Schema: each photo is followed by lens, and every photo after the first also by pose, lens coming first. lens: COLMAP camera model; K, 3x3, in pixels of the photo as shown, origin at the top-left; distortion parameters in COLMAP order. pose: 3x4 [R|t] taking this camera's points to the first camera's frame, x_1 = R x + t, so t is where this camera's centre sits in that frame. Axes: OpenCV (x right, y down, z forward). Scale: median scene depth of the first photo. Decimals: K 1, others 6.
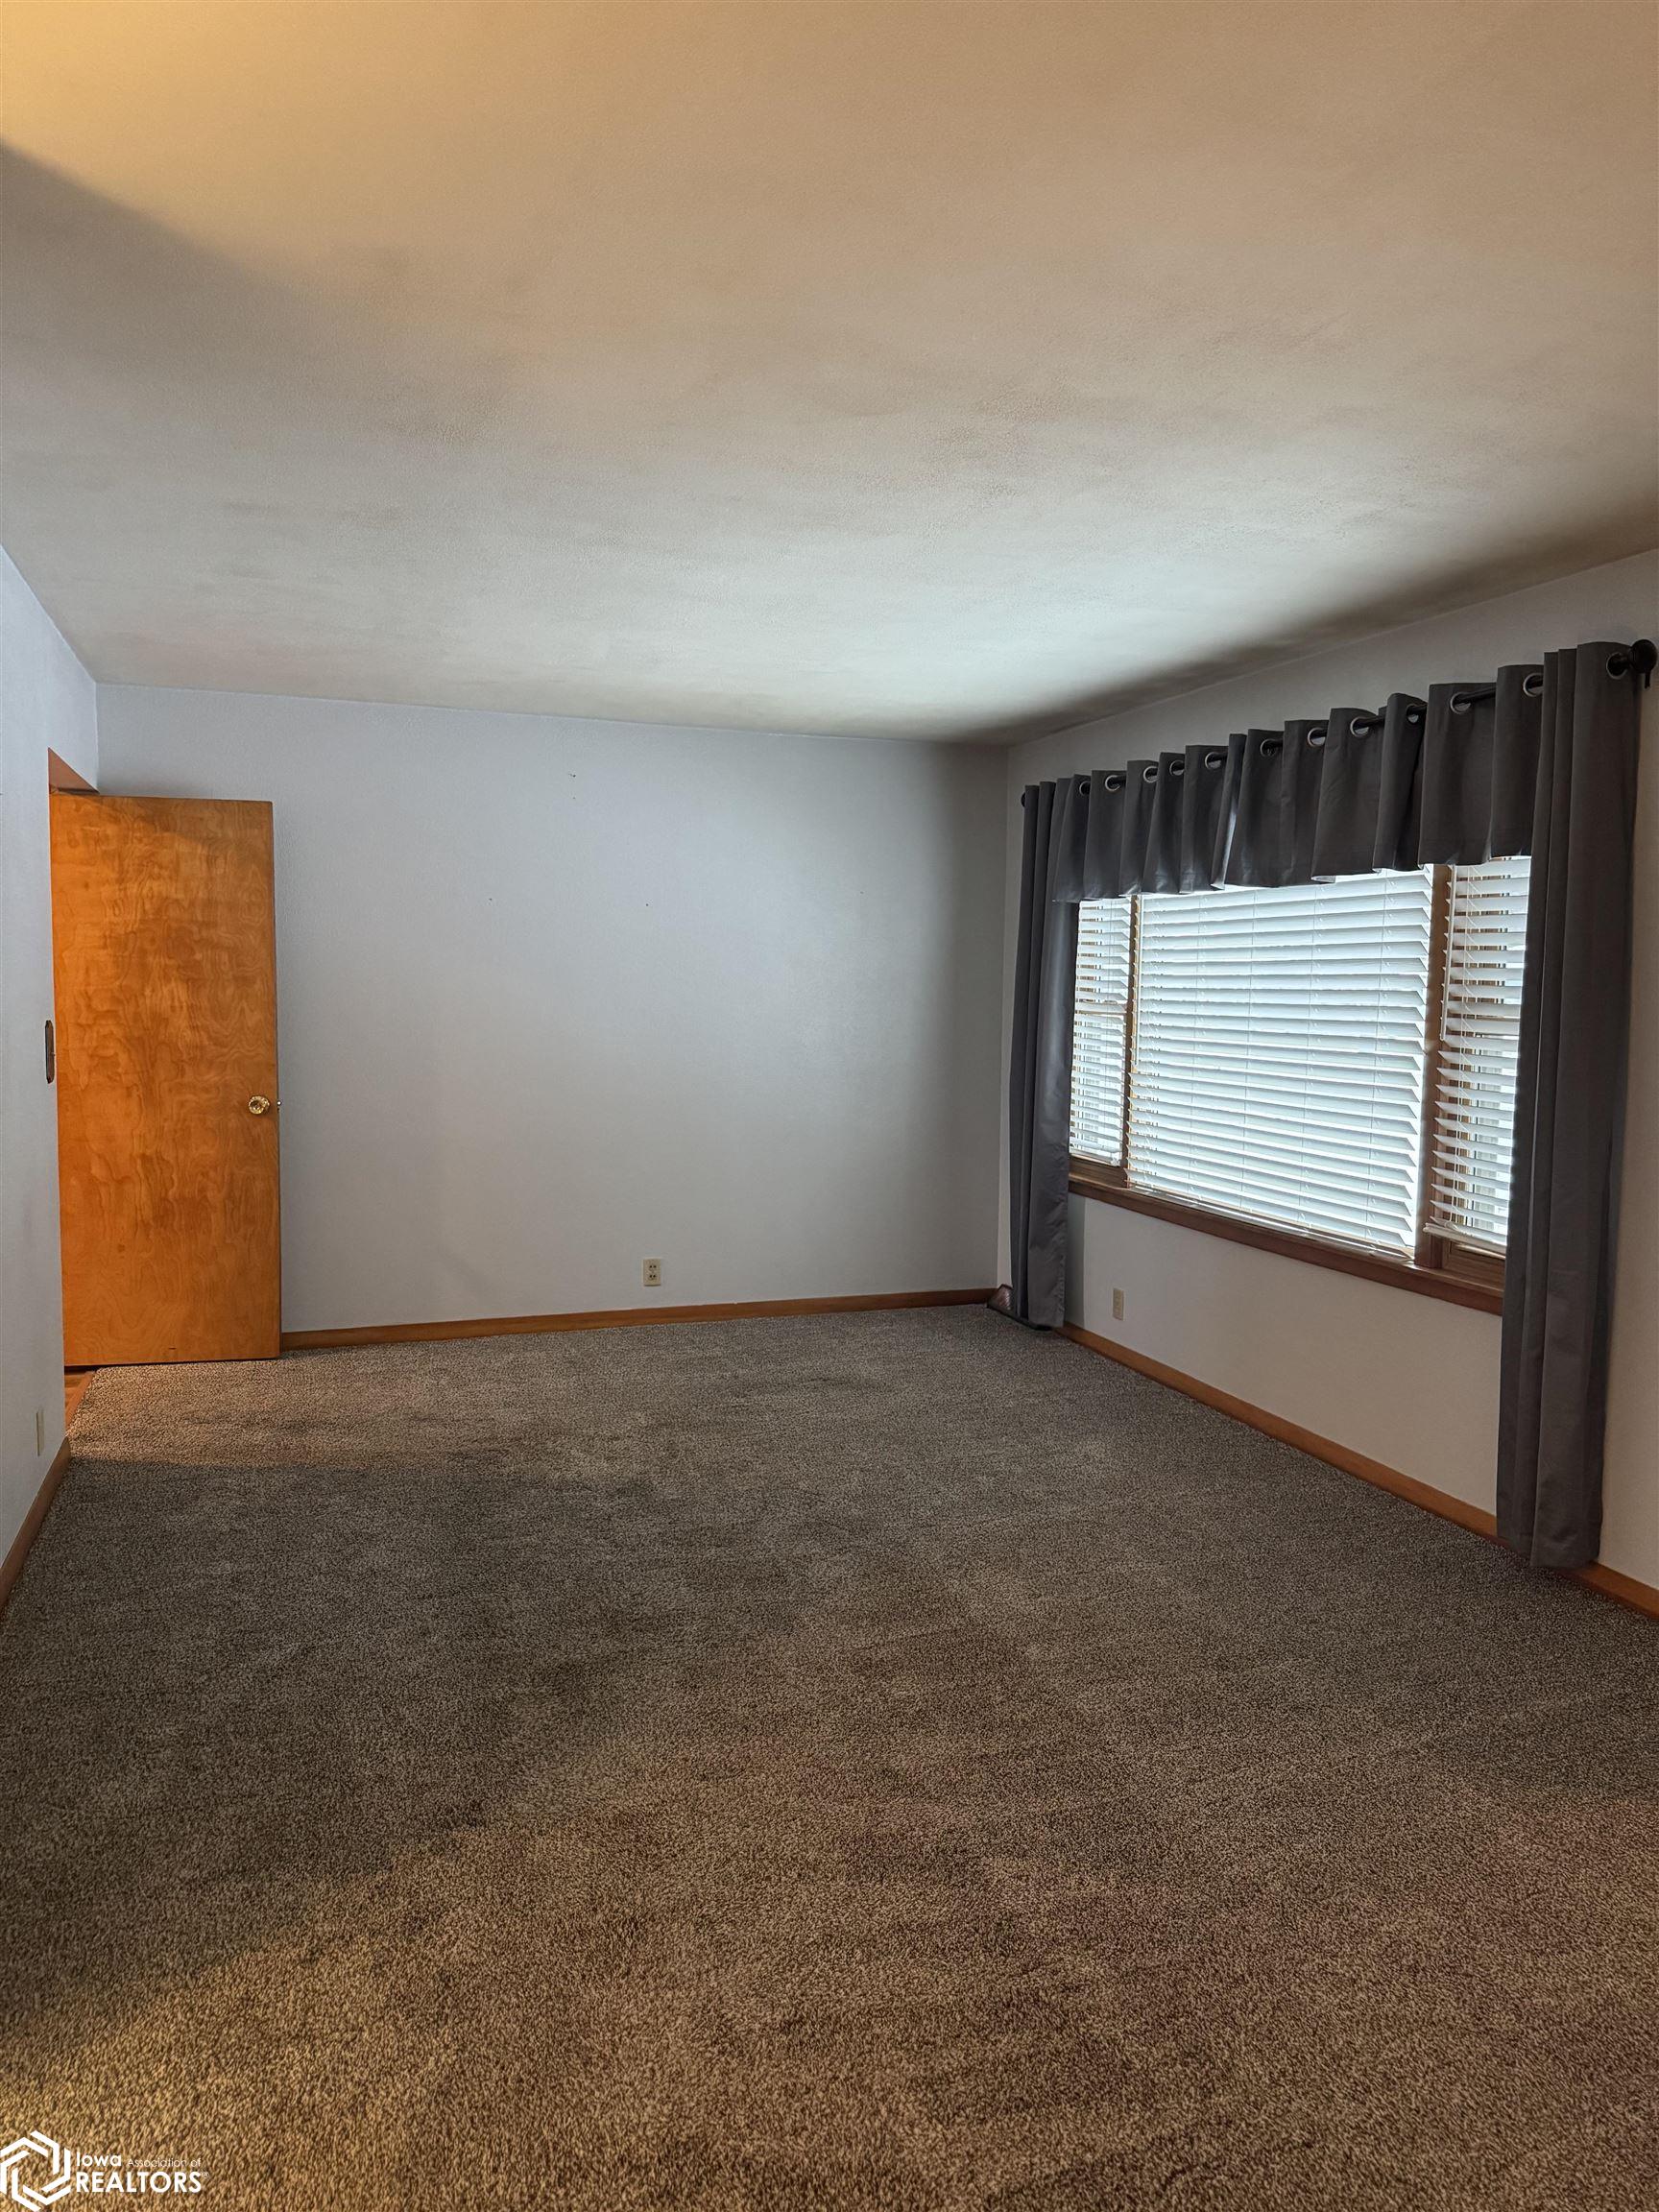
lens RADIAL K [[1552.8, 0, 854.0], [0, 1552.8, 1096.1], [0, 0, 1]] dist [0.086423, -0.093883]
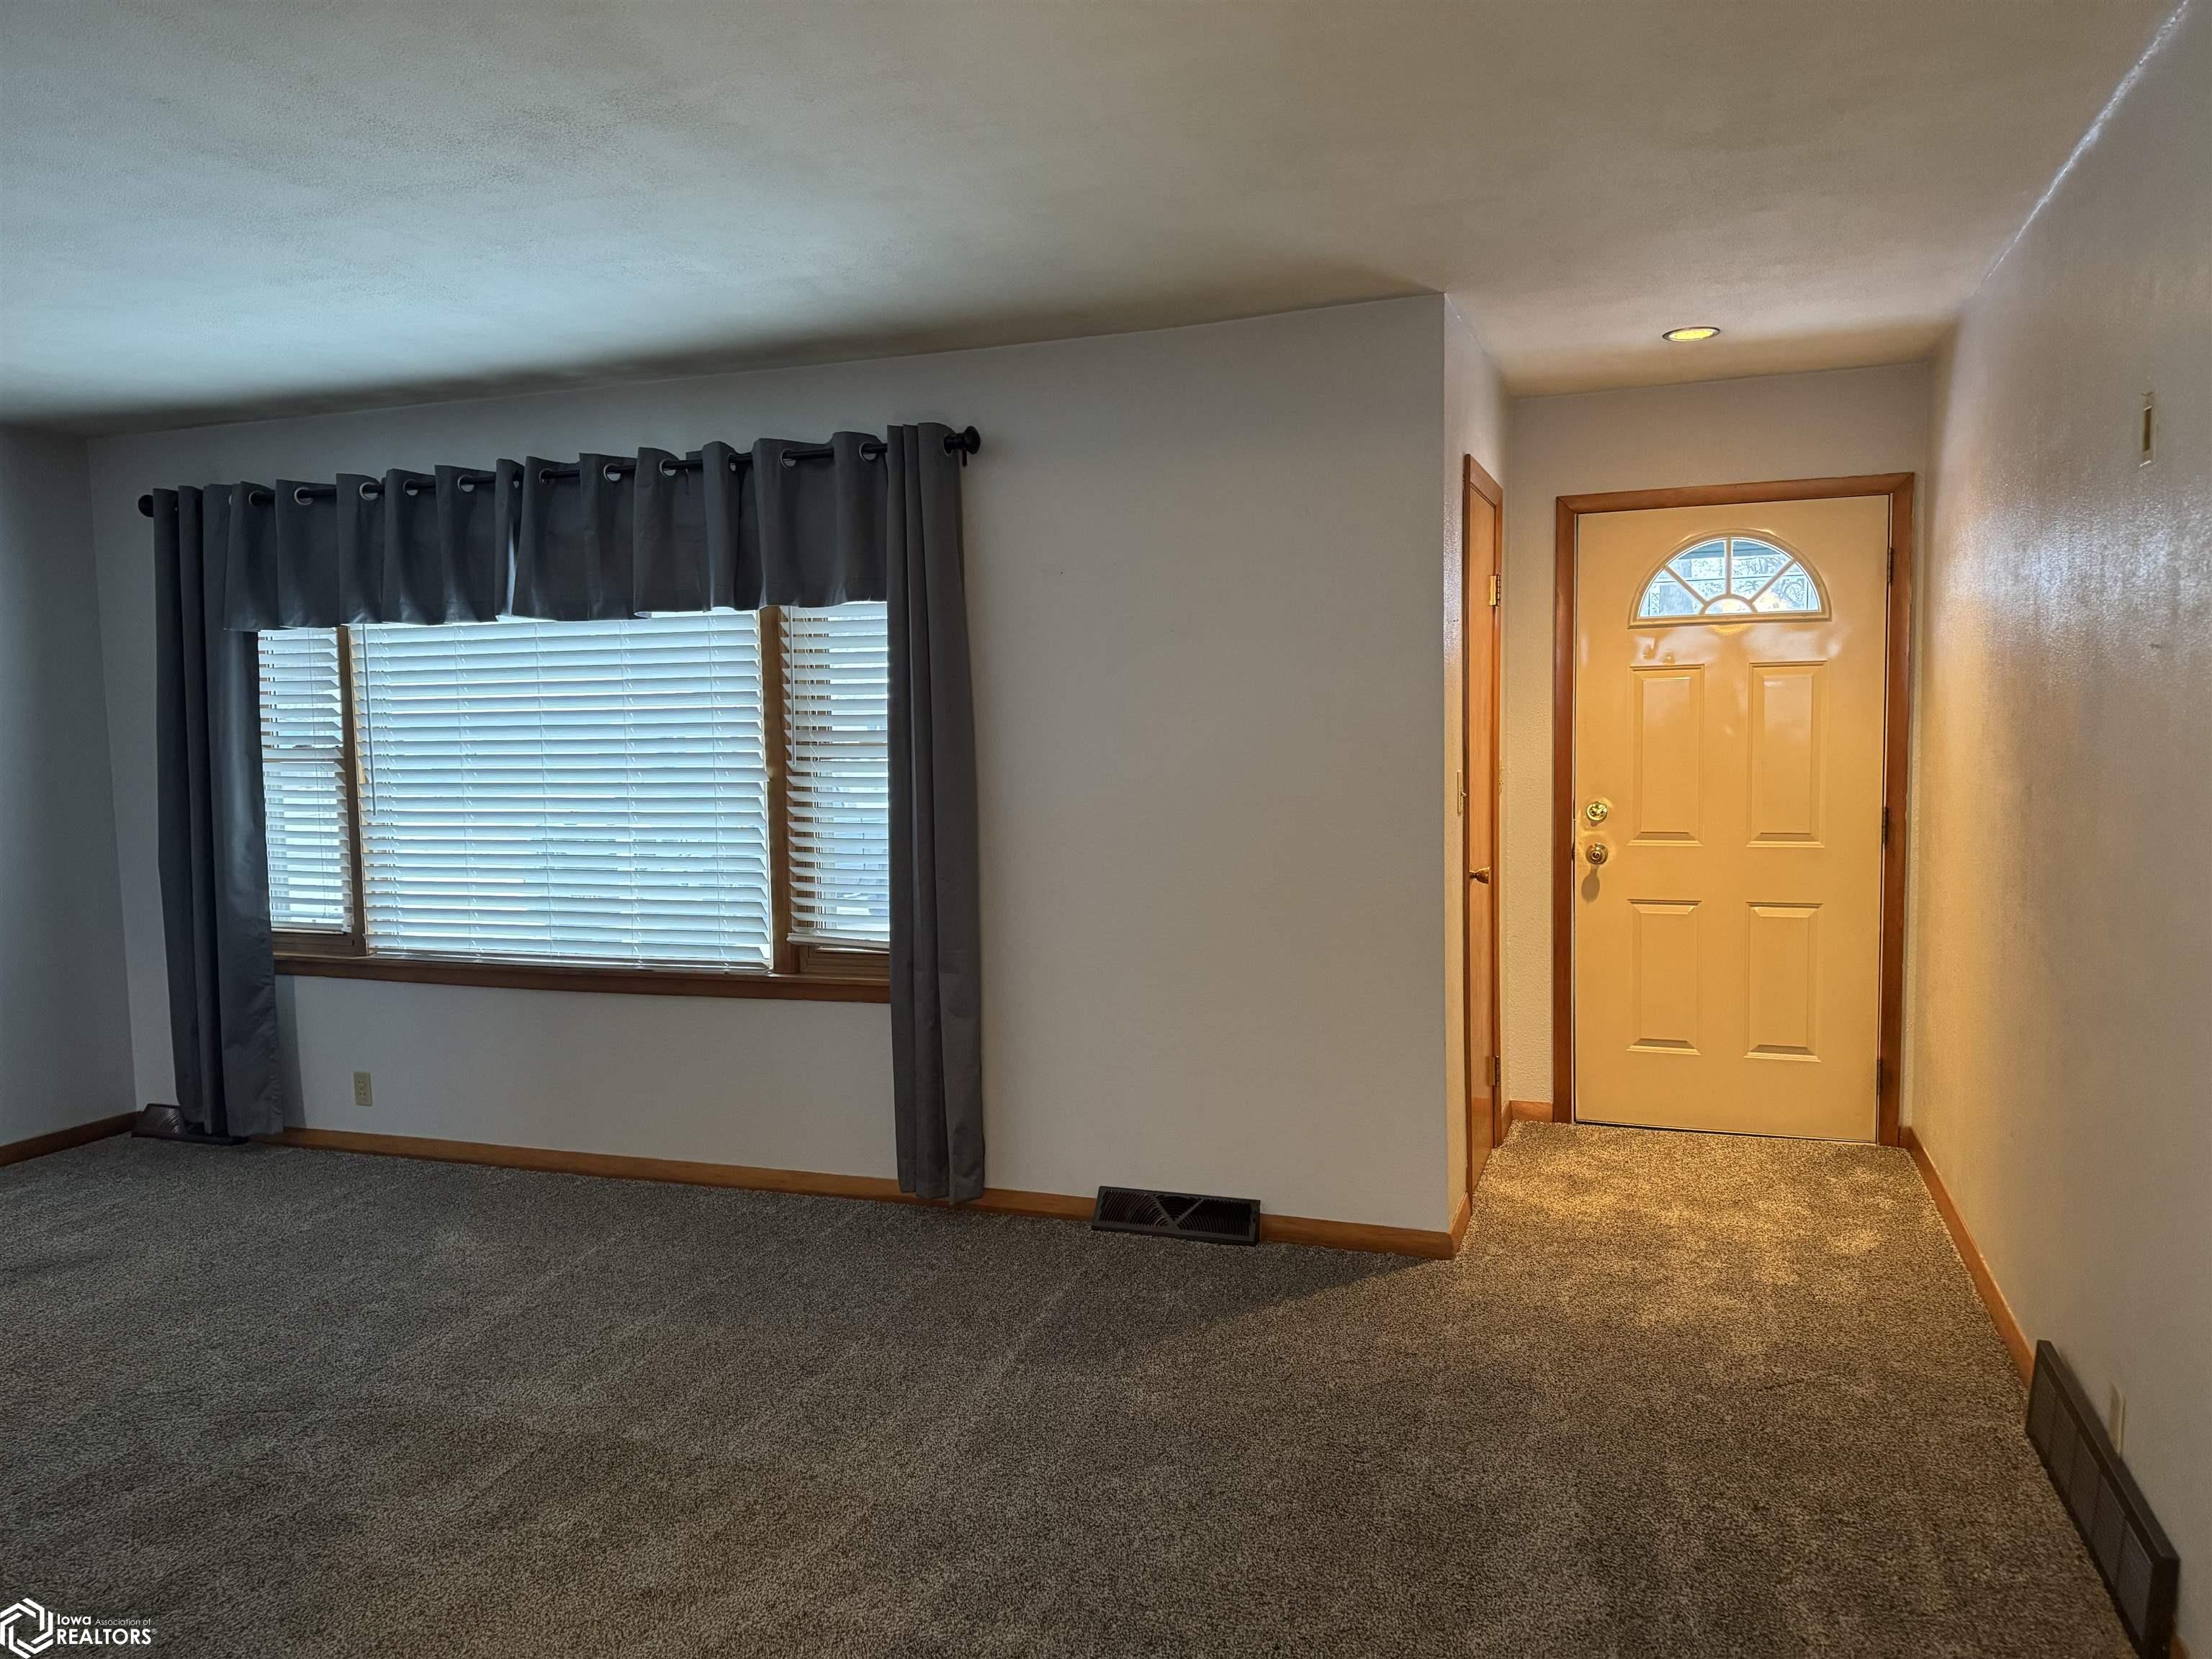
lens RADIAL K [[1542.0, 0, 1107.7], [0, 1542.0, 827.9], [0, 0, 1]] dist [0.206486, -0.198155]
pose [[0.662590, -0.086138, 0.744013, -0.282834], [0.088355, 0.995418, 0.036559, -0.011966], [-0.743753, 0.041513, 0.667165, 0.103707]]
